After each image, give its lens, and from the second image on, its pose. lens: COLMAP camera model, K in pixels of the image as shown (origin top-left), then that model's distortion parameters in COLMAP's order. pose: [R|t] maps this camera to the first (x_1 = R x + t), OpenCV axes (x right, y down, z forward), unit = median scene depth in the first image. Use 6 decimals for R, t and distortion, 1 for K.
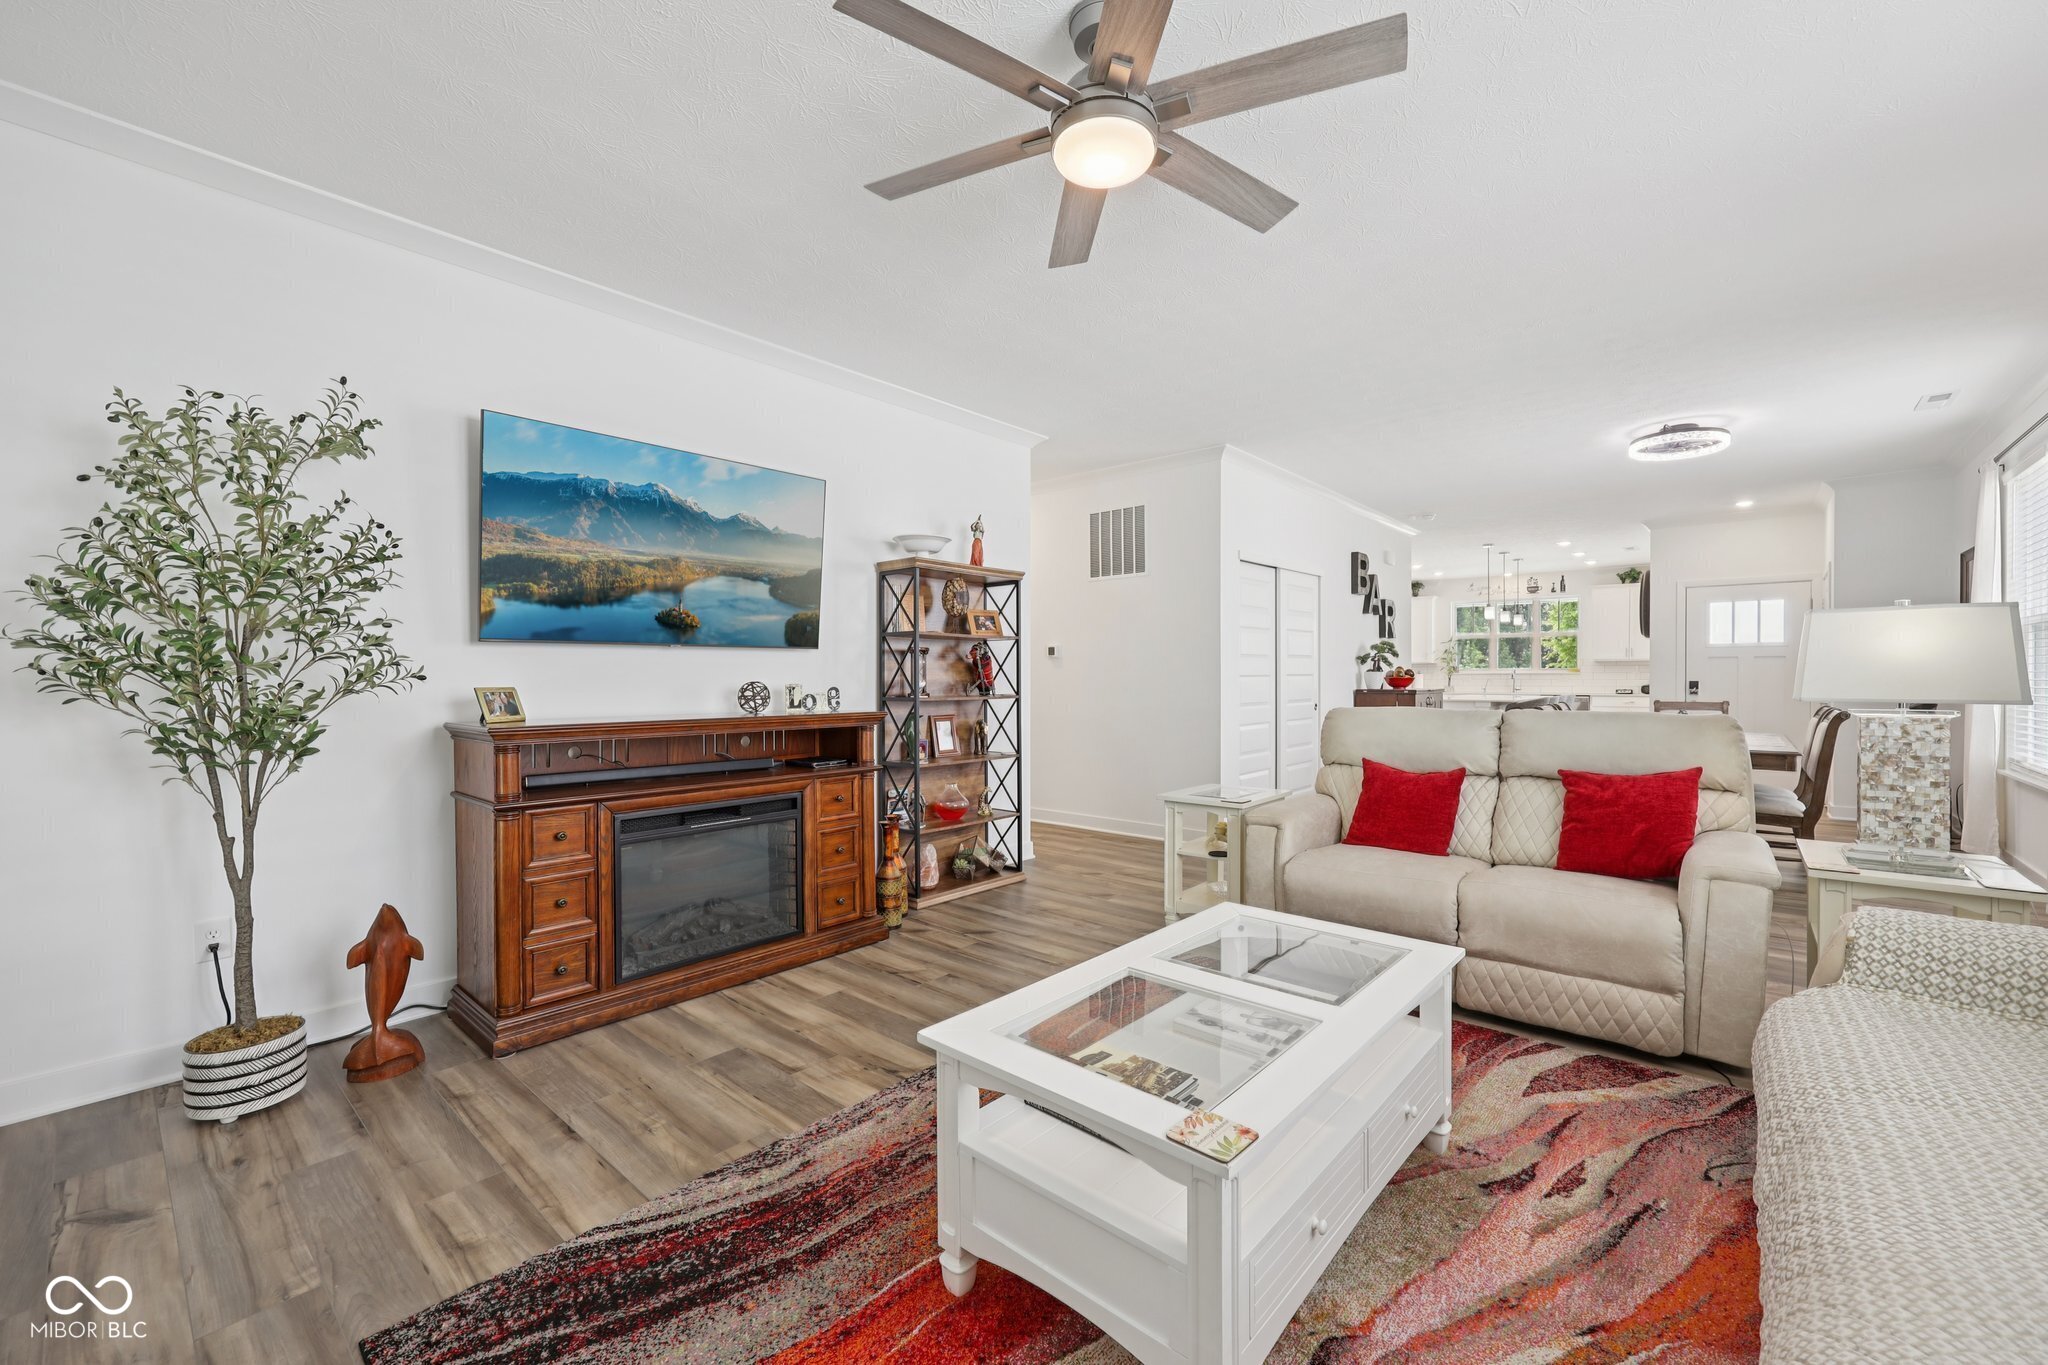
lens RADIAL K [[830.3, 0, 1019.3], [0, 830.3, 660.4], [0, 0, 1]] dist [-0.000504, 0.000921]
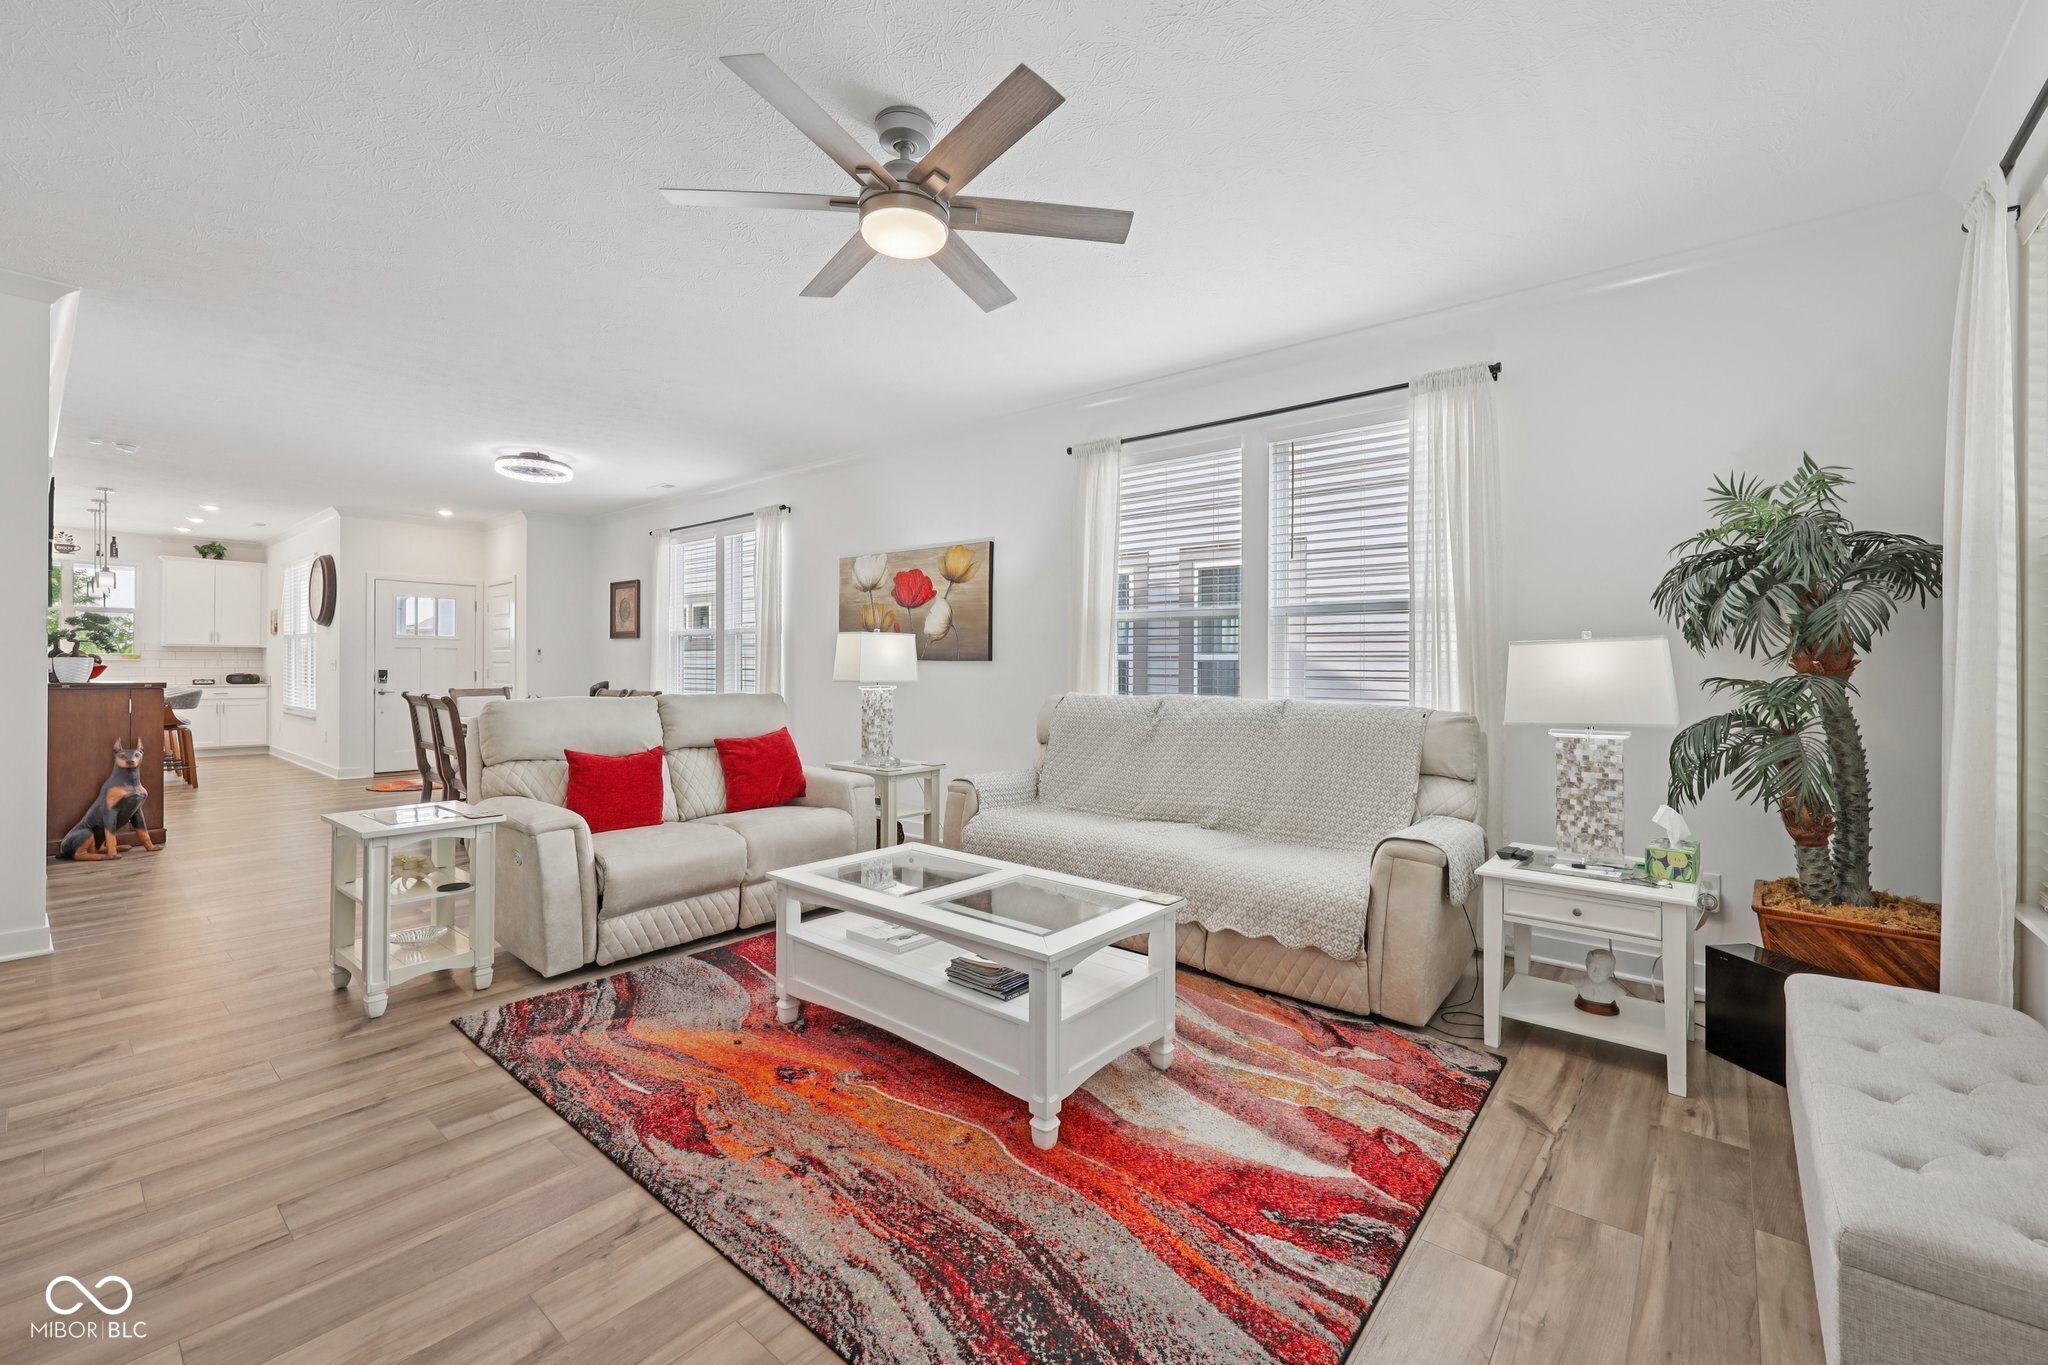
lens RADIAL K [[830.3, 0, 1038.5], [0, 830.3, 688.3], [0, 0, 1]] dist [-0.000504, 0.000921]
pose [[-0.039043, -0.026178, 0.998895, -0.655668], [-0.023329, 0.999408, 0.025280, 0.005498], [-0.998965, -0.022316, -0.039631, 0.524525]]
